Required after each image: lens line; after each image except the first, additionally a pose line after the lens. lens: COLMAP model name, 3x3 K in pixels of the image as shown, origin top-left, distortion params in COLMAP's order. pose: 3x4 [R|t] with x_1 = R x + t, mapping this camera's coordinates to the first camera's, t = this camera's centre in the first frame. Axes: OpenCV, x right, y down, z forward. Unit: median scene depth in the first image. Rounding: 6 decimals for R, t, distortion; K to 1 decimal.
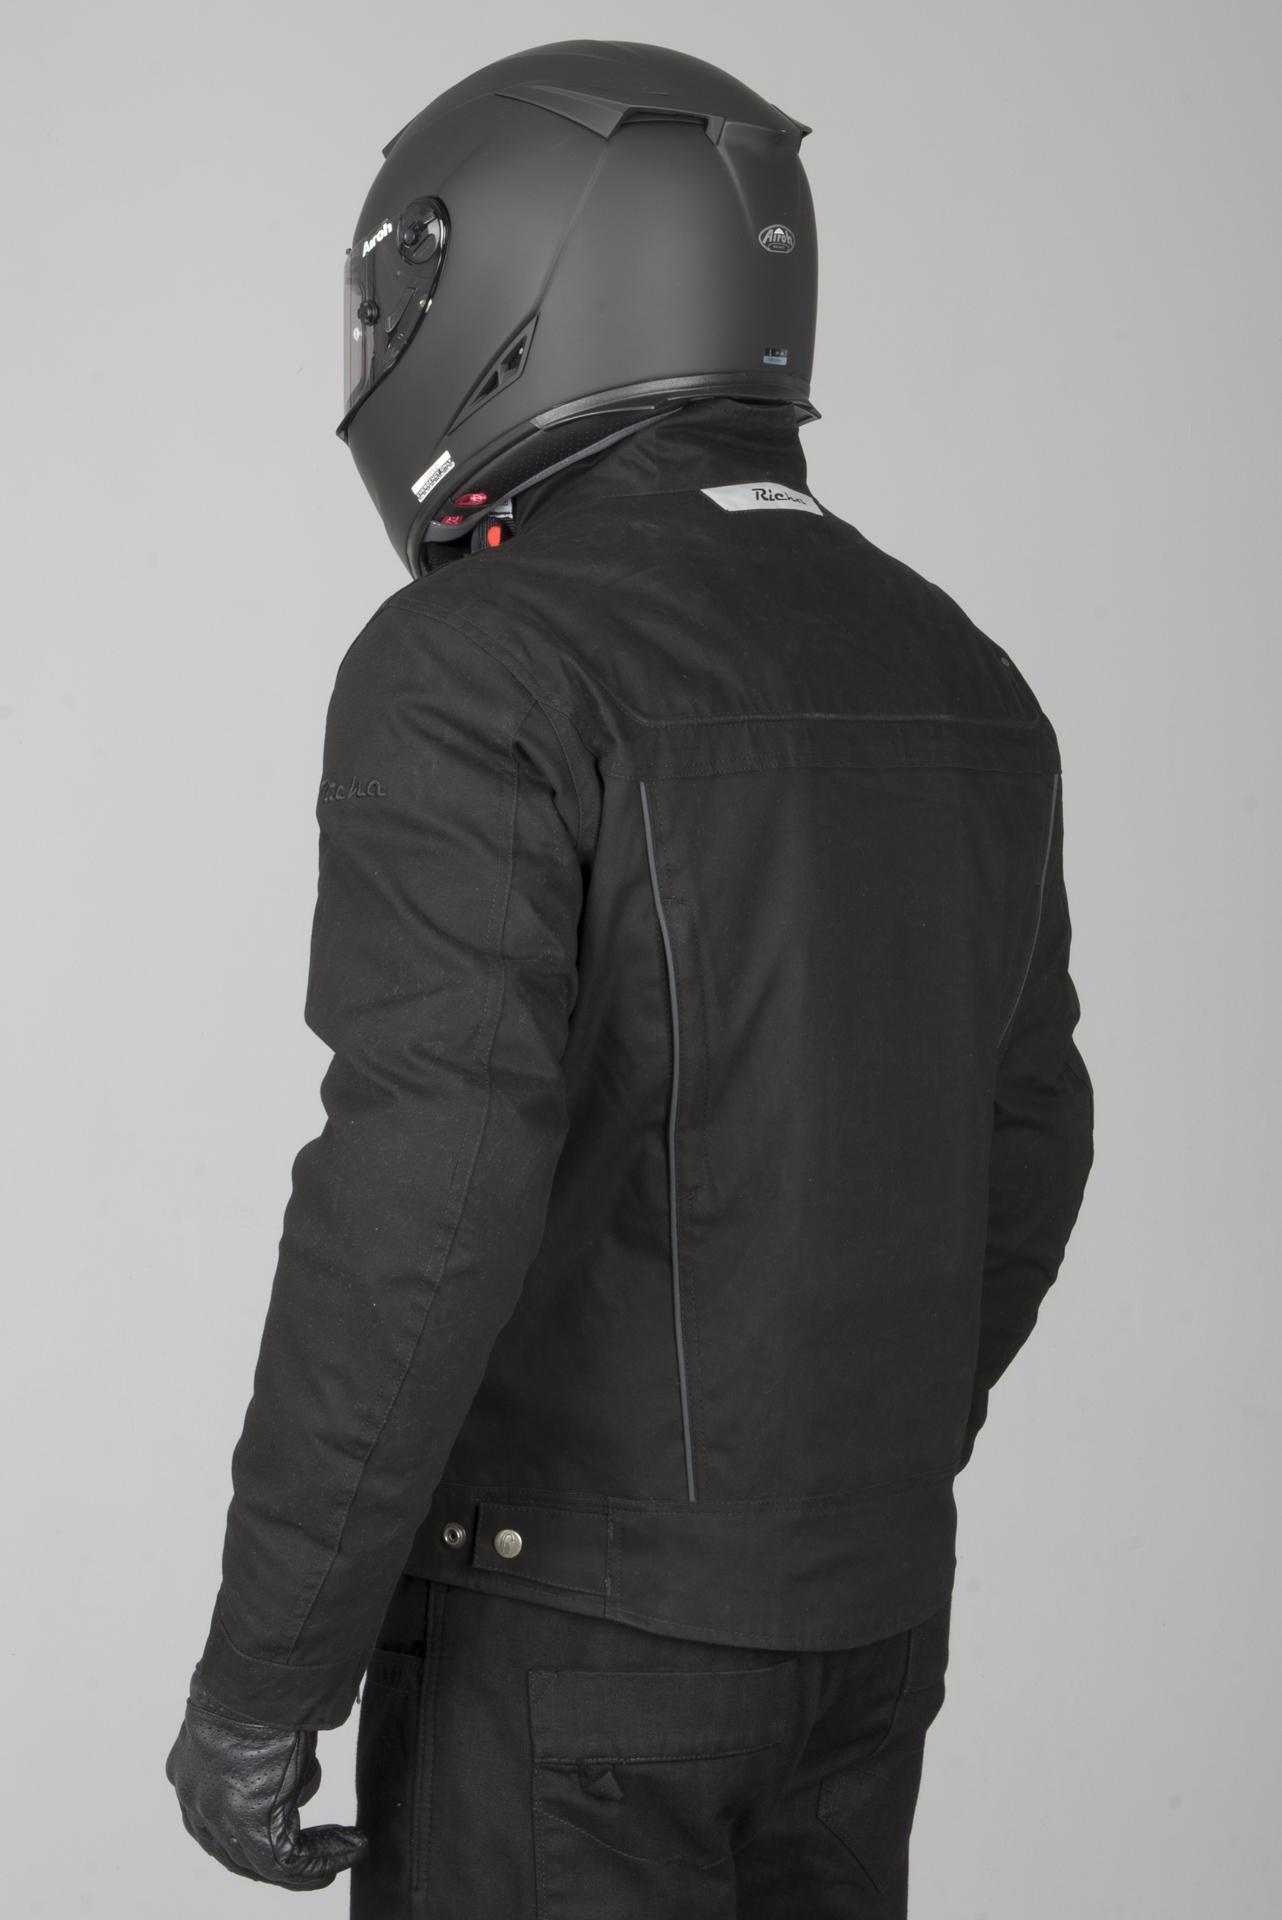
lens RADIAL K [[2766.0, 0, 641.2], [0, 2766.0, 962.6], [0, 0, 1]] dist [-0.026291, 0.000000]
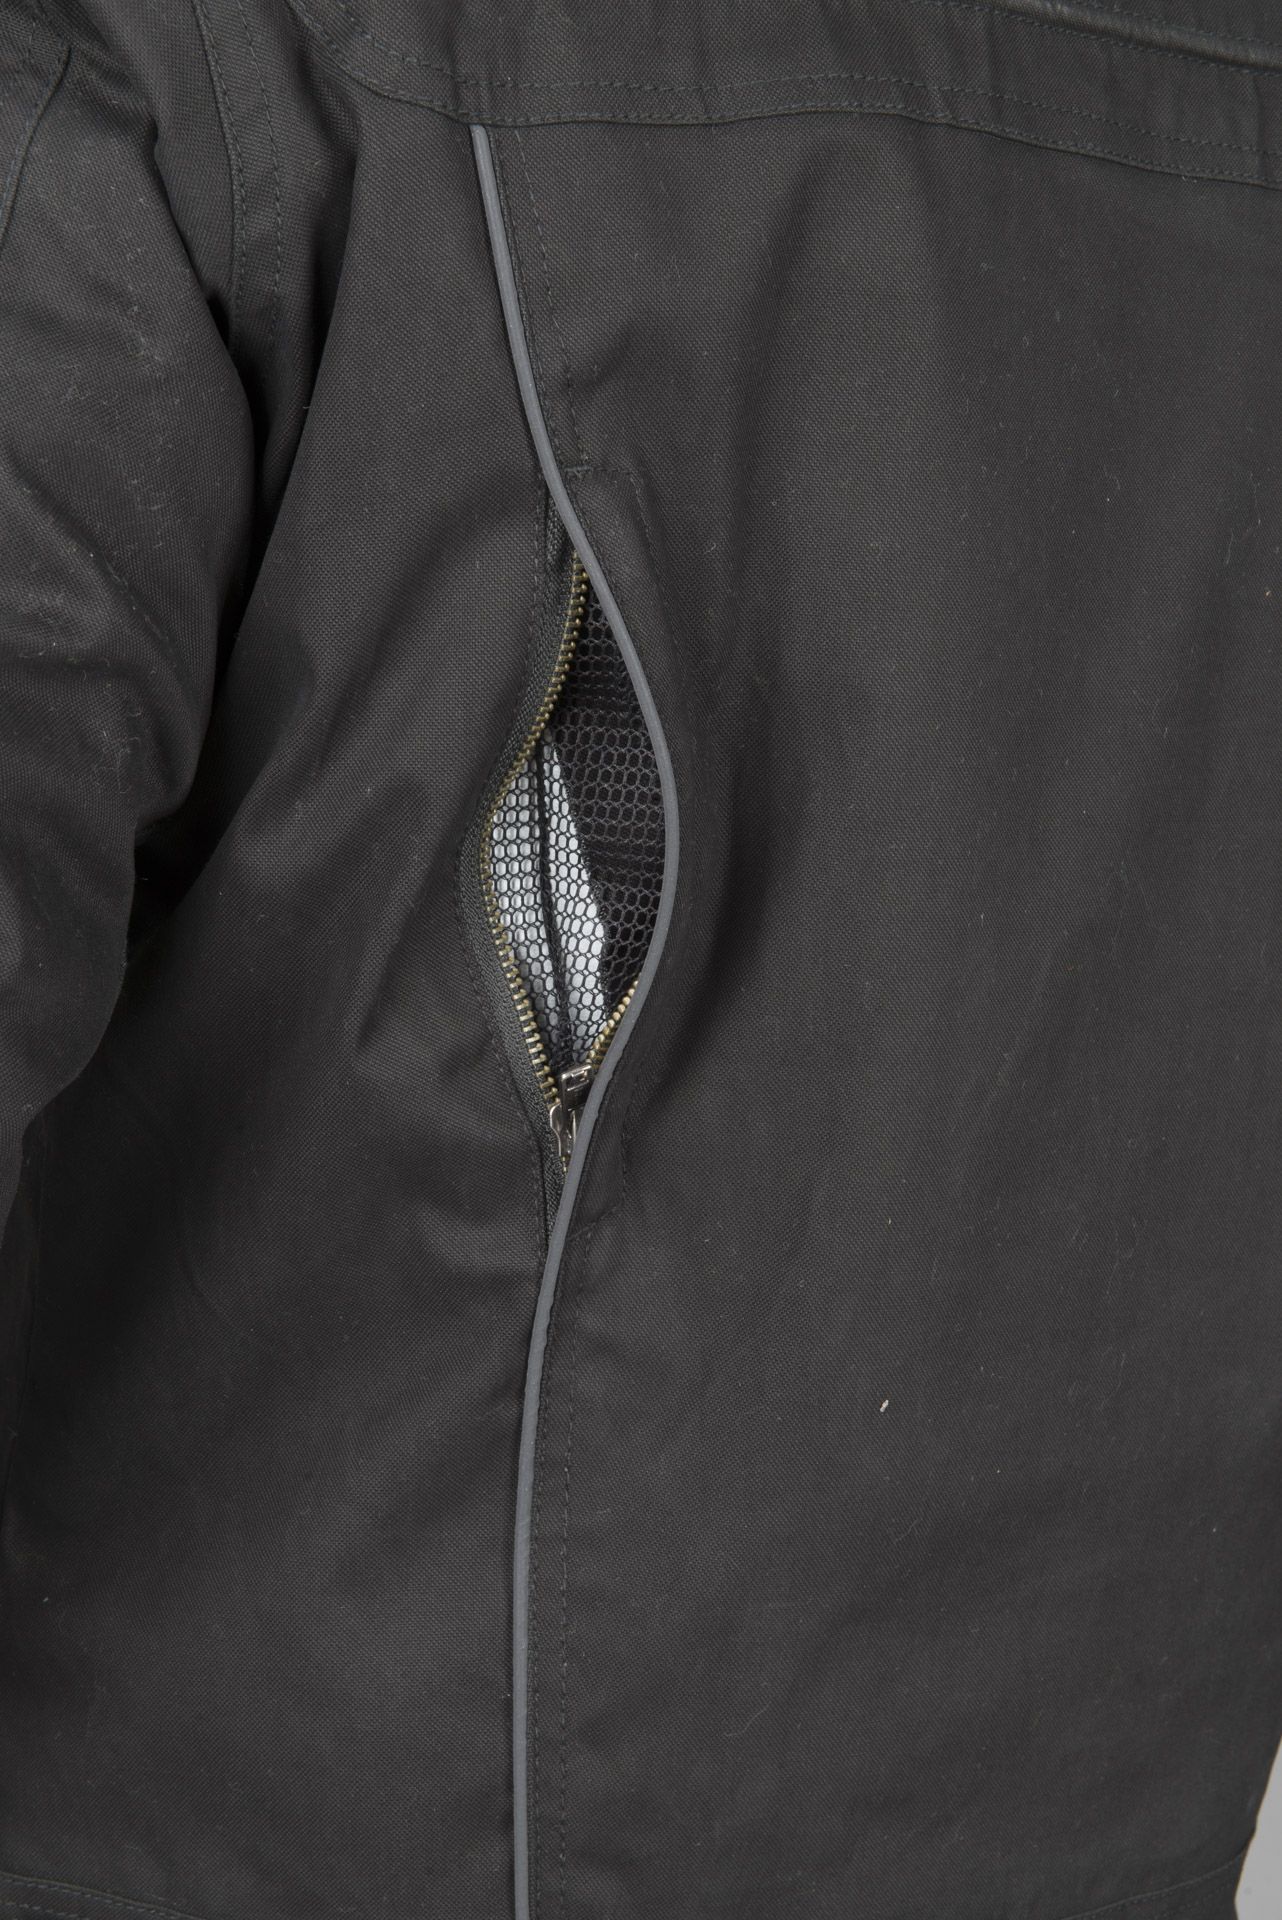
lens RADIAL K [[3408.6, 0, 638.4], [0, 3408.6, 963.4], [0, 0, 1]] dist [0.116579, 0.000000]
pose [[0.989099, 0.095994, -0.111665, 0.076751], [-0.080420, 0.987375, 0.136470, -0.019952], [0.123355, -0.126002, 0.984331, 0.531006]]
